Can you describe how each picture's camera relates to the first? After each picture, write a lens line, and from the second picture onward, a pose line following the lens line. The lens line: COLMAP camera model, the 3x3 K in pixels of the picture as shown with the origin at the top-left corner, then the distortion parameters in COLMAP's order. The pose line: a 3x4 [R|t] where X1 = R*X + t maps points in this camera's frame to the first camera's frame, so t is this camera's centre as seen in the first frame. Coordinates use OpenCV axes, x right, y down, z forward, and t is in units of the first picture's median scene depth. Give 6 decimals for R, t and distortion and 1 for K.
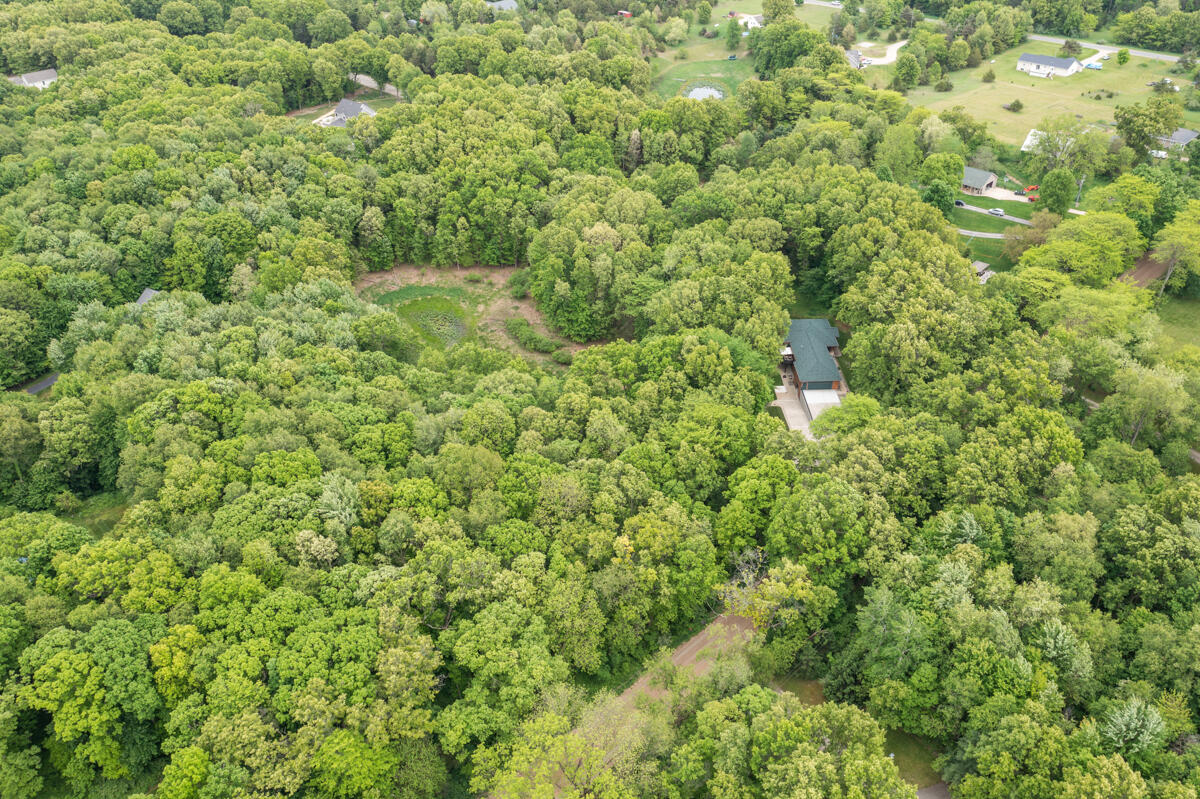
lens RADIAL K [[953.9, 0, 601.6], [0, 953.9, 399.7], [0, 0, 1]] dist [-0.003161, -0.003892]
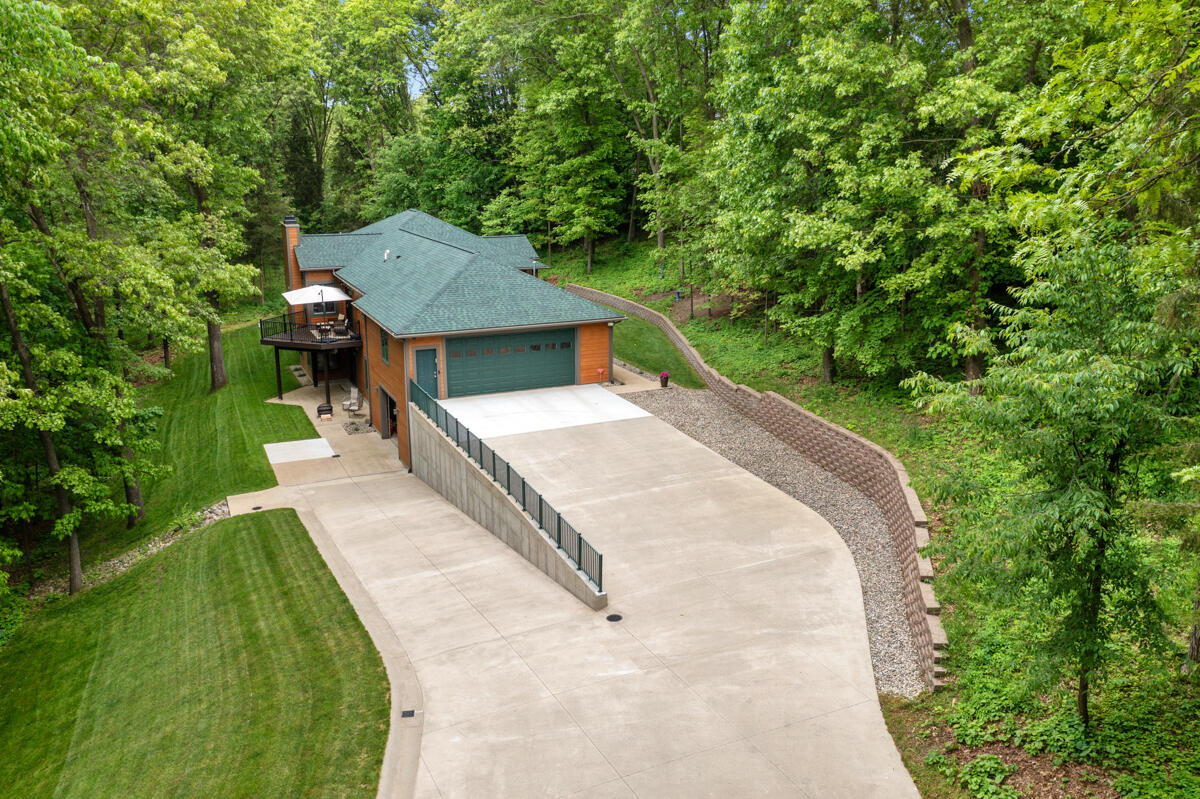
lens RADIAL K [[953.9, 0, 594.1], [0, 953.9, 395.8], [0, 0, 1]] dist [-0.003161, -0.003892]
pose [[0.918770, -0.081004, 0.386394, 0.169097], [0.207564, 0.931651, -0.298235, 0.043954], [-0.335826, 0.354211, 0.872786, 0.819300]]
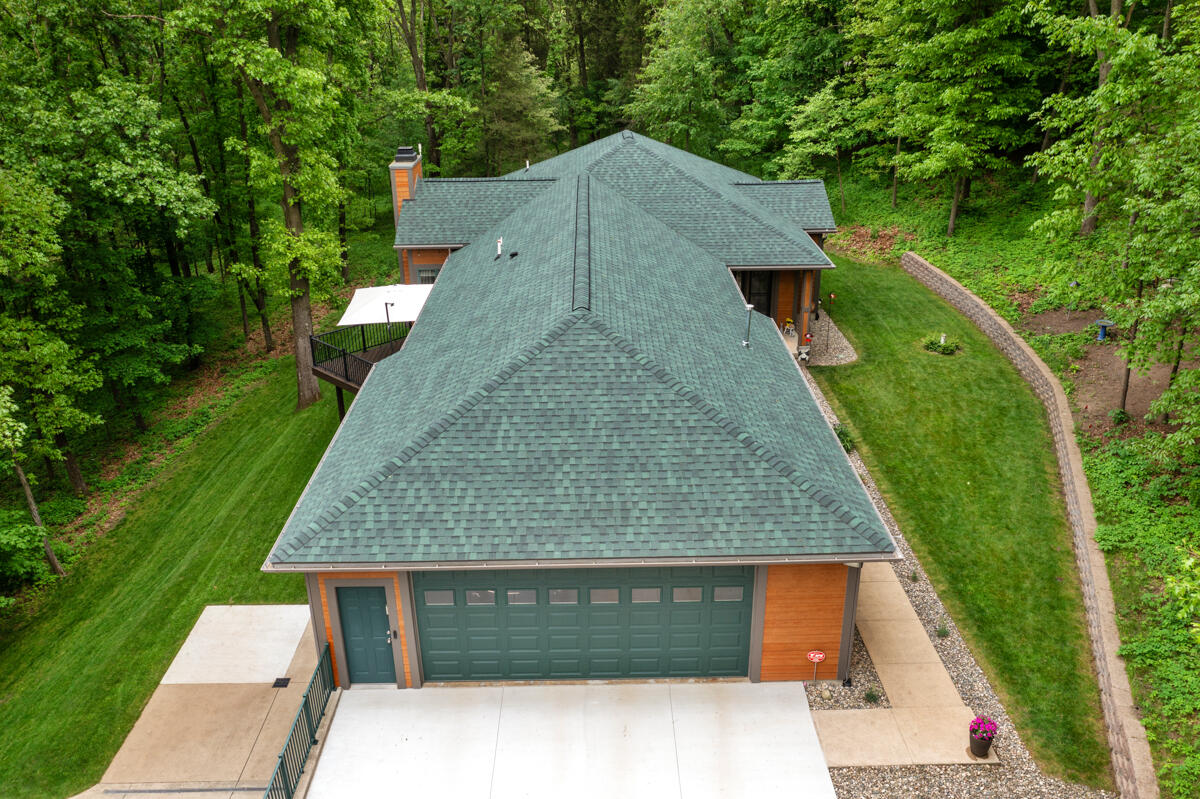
lens RADIAL K [[953.9, 0, 594.2], [0, 953.9, 404.0], [0, 0, 1]] dist [-0.003161, -0.003892]
pose [[0.999910, 0.008126, -0.010680, 0.222855], [-0.009933, 0.983288, -0.181783, -0.017839], [0.009025, 0.181873, 0.983281, 0.899019]]
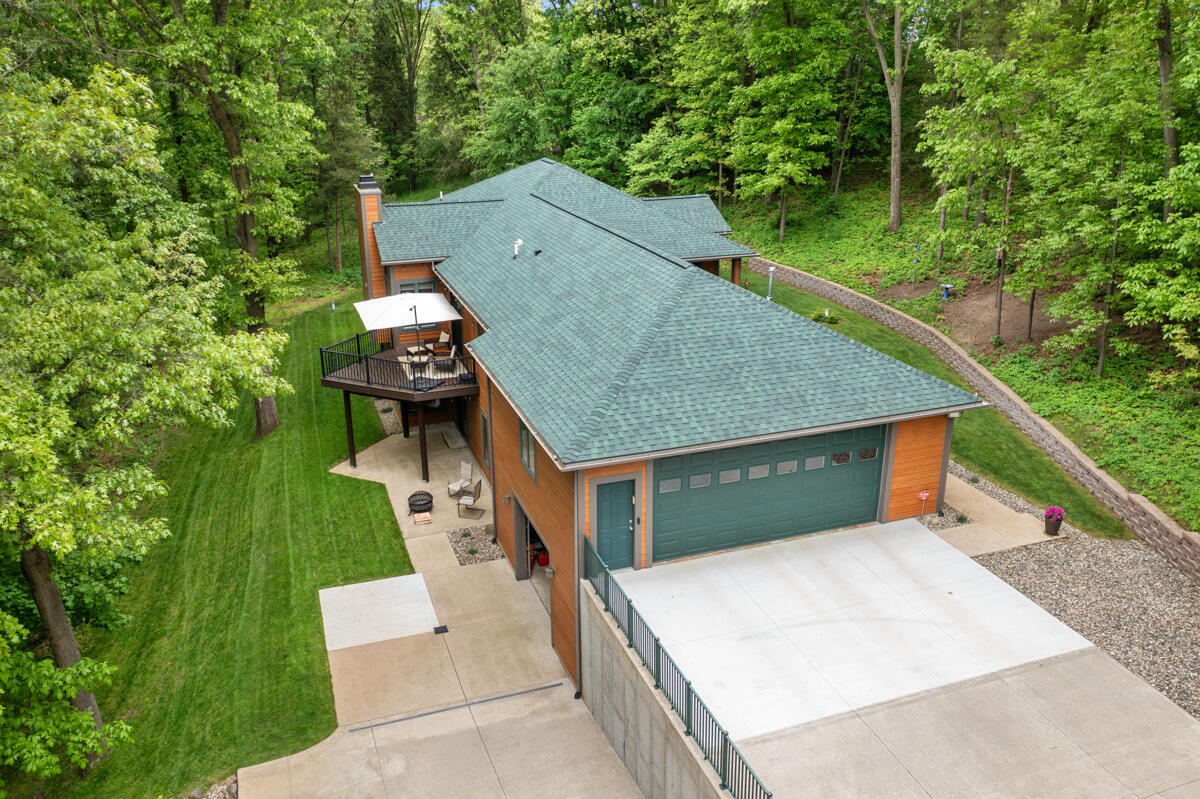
lens RADIAL K [[953.9, 0, 599.5], [0, 953.9, 400.3], [0, 0, 1]] dist [-0.003161, -0.003892]
pose [[0.950174, -0.096434, 0.296430, 0.180914], [0.167915, 0.959527, -0.226083, -0.005654], [-0.262630, 0.264593, 0.927910, 0.889071]]
